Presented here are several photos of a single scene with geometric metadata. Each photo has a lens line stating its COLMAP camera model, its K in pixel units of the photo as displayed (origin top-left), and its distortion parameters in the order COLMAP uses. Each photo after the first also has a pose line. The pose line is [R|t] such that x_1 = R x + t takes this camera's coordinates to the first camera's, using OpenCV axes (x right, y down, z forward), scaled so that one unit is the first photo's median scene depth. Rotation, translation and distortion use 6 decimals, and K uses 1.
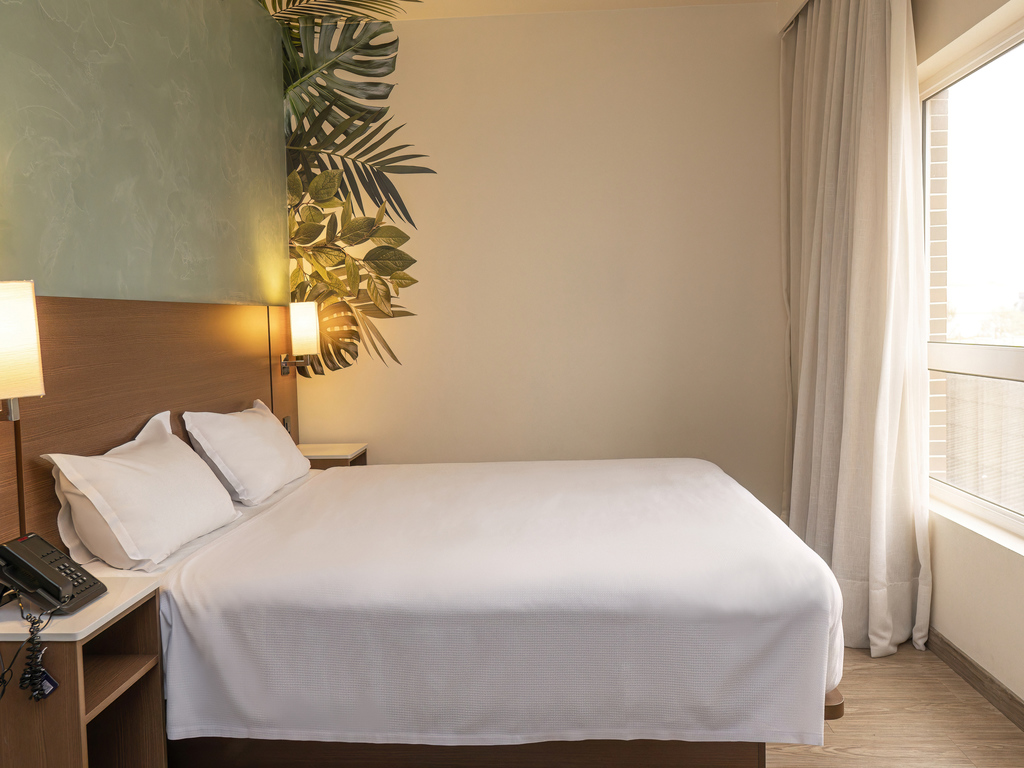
lens RADIAL K [[816.2, 0, 511.8], [0, 816.2, 384.9], [0, 0, 1]] dist [0.008961, 0.004702]
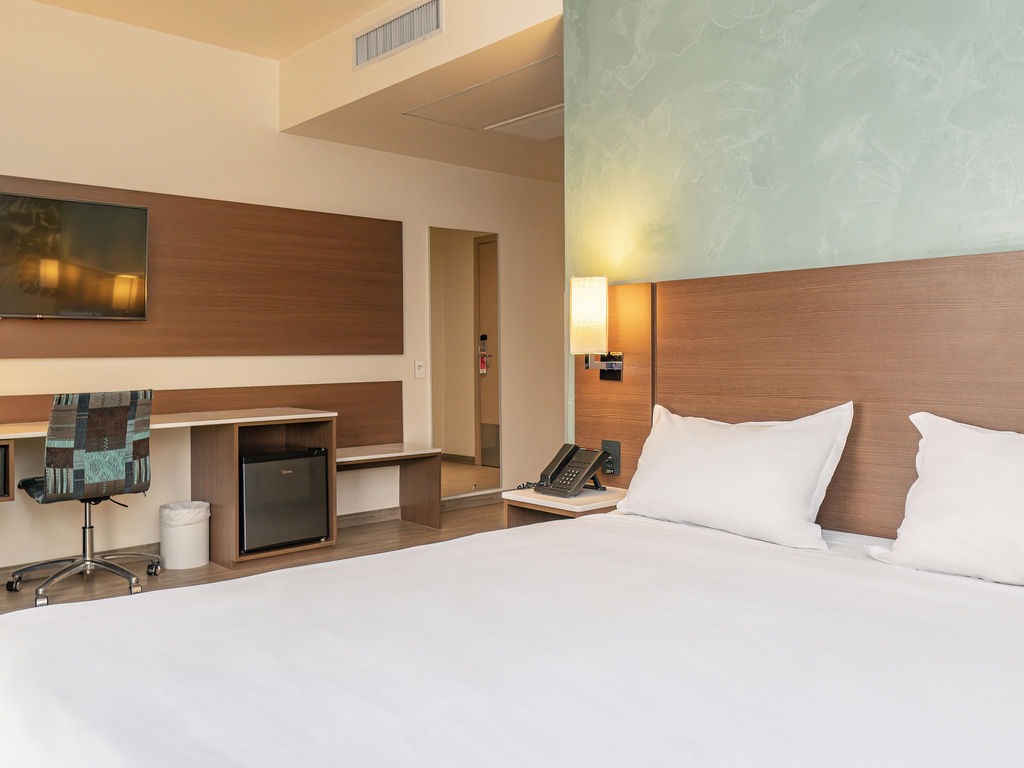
lens RADIAL K [[816.2, 0, 514.1], [0, 816.2, 379.3], [0, 0, 1]] dist [0.008961, 0.004702]
pose [[-0.673926, 0.058734, -0.736460, 0.463455], [-0.025936, 0.994340, 0.103033, -0.071955], [0.738343, 0.088538, -0.668588, 1.490000]]
